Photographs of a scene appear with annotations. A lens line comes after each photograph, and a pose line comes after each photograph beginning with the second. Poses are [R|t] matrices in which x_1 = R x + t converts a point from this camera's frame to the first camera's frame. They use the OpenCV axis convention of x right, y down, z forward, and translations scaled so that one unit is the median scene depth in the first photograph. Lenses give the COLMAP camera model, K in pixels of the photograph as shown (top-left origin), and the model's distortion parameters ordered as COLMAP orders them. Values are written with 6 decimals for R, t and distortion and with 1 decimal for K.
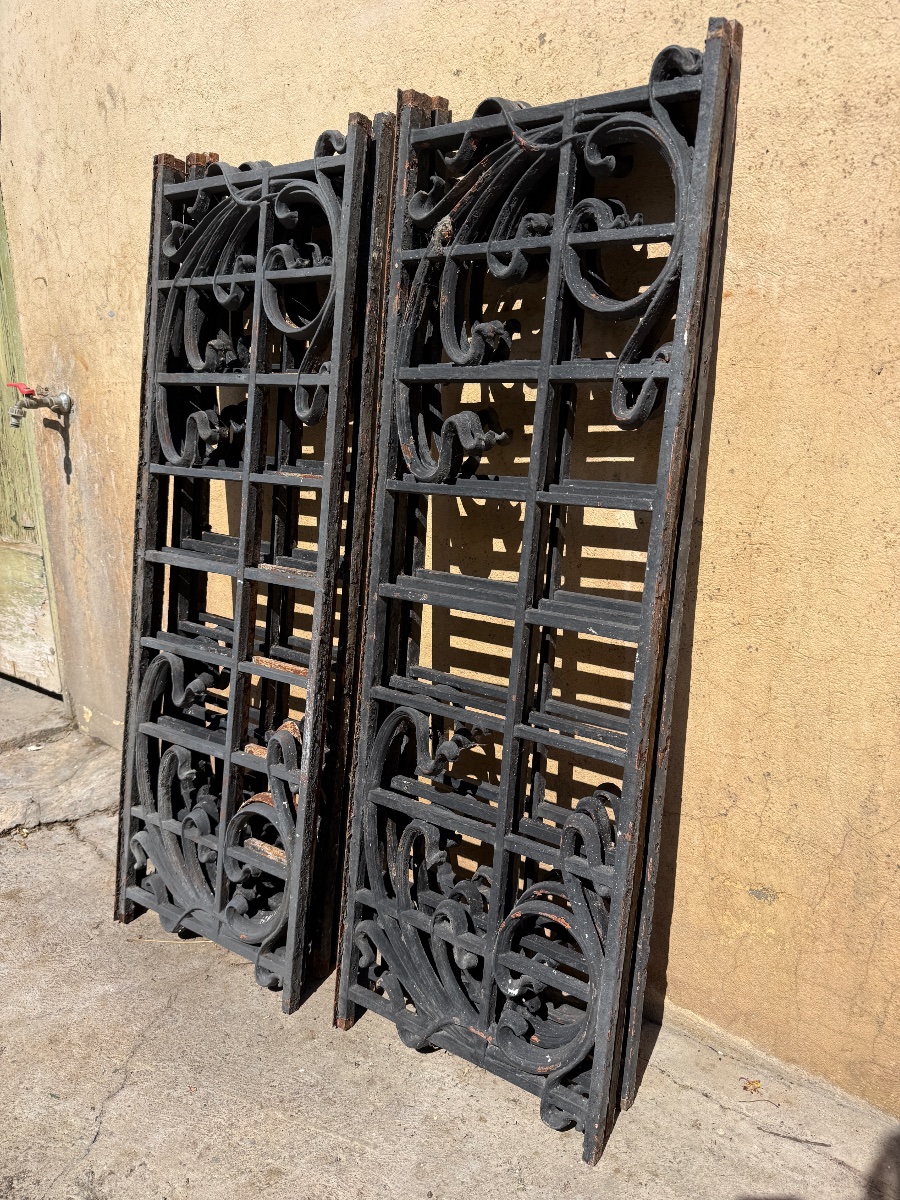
lens RADIAL K [[852.8, 0, 449.4], [0, 852.8, 603.7], [0, 0, 1]] dist [0.005428, -0.008384]
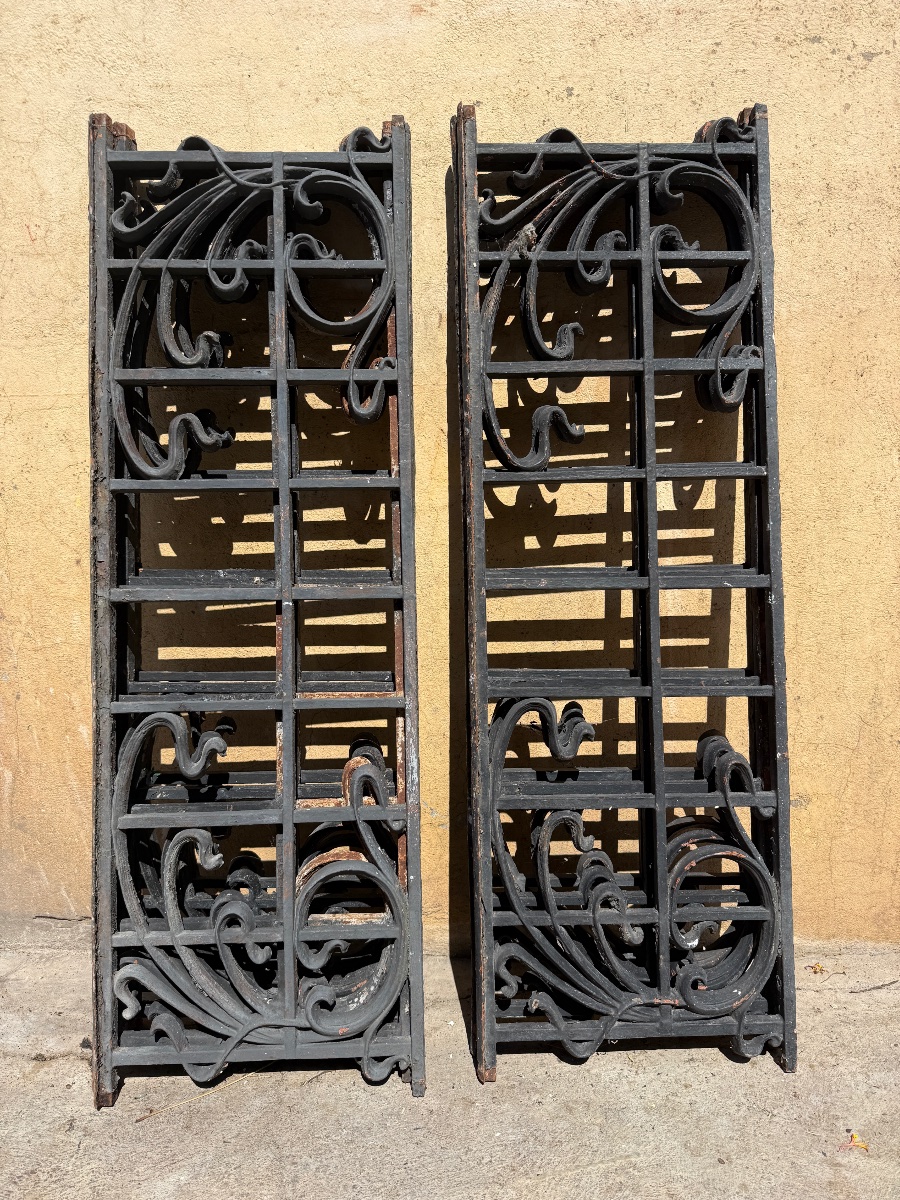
lens RADIAL K [[853.5, 0, 450.0], [0, 853.5, 600.0], [0, 0, 1]] dist [-0.001661, 0.000053]
pose [[0.811981, -0.085417, 0.577400, -0.697247], [0.158971, 0.984201, -0.077958, 0.072663], [-0.561618, 0.155090, 0.812731, 0.244120]]
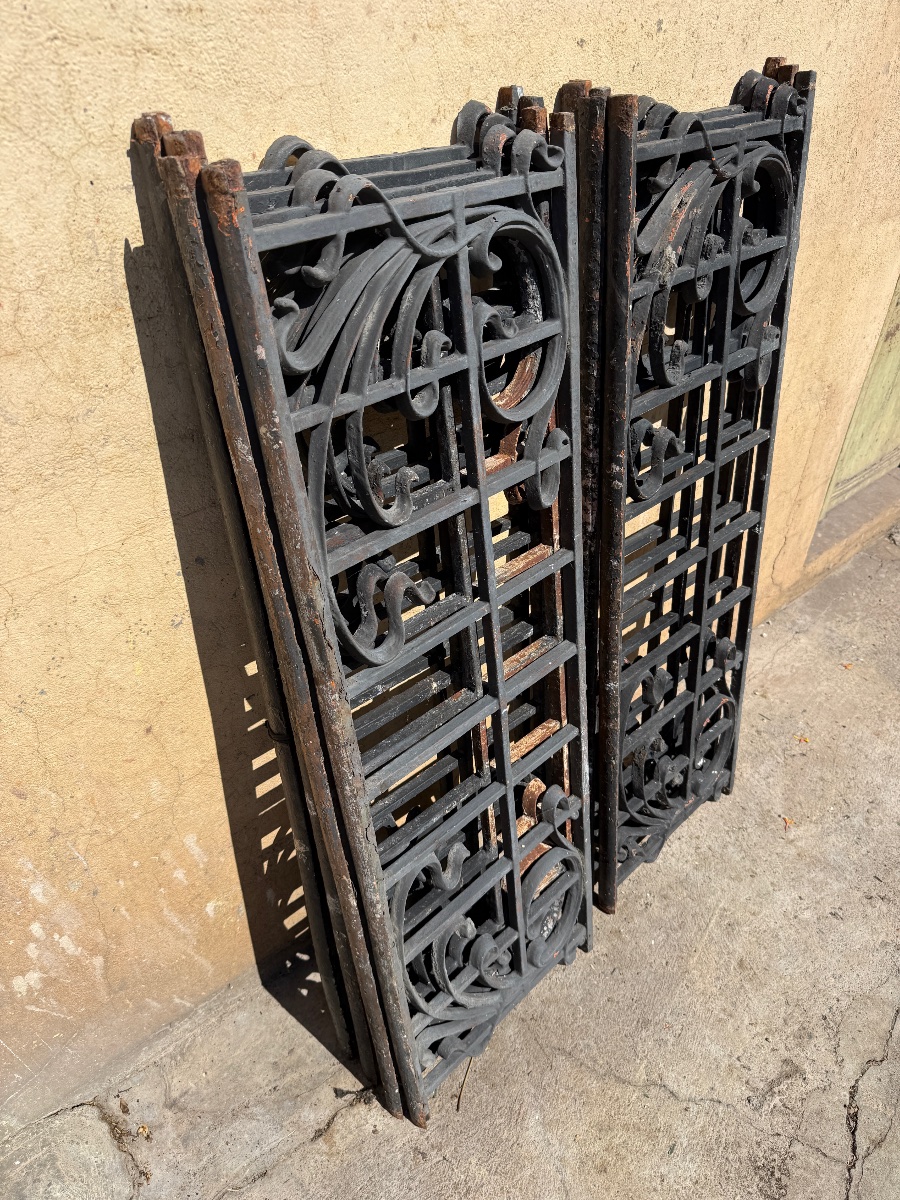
lens RADIAL K [[852.8, 0, 449.4], [0, 852.8, 603.7], [0, 0, 1]] dist [0.005428, -0.008384]
pose [[0.201284, -0.596007, 0.777342, -0.973582], [0.224260, 0.800545, 0.555729, -0.678384], [-0.953516, 0.062468, 0.294798, 0.918956]]
